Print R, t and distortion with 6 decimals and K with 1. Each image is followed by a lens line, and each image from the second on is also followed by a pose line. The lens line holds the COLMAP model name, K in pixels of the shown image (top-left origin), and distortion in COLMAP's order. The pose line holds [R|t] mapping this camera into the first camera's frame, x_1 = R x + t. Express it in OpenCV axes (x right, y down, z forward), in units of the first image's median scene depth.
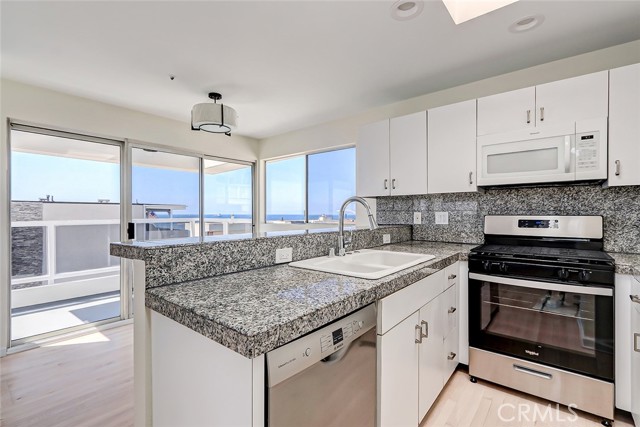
lens RADIAL K [[294.3, 0, 319.4], [0, 294.3, 214.8], [0, 0, 1]] dist [-0.000843, -0.000098]
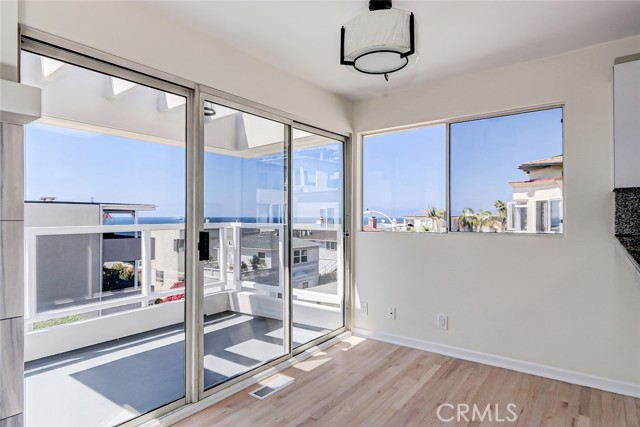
lens RADIAL K [[369.3, 0, 321.7], [0, 369.3, 221.0], [0, 0, 1]] dist [-0.017891, 0.000053]
pose [[0.999279, 0.000991, 0.037944, -0.521516], [-0.001317, 0.999963, 0.008557, -0.000521], [-0.037934, -0.008600, 0.999243, 0.327514]]
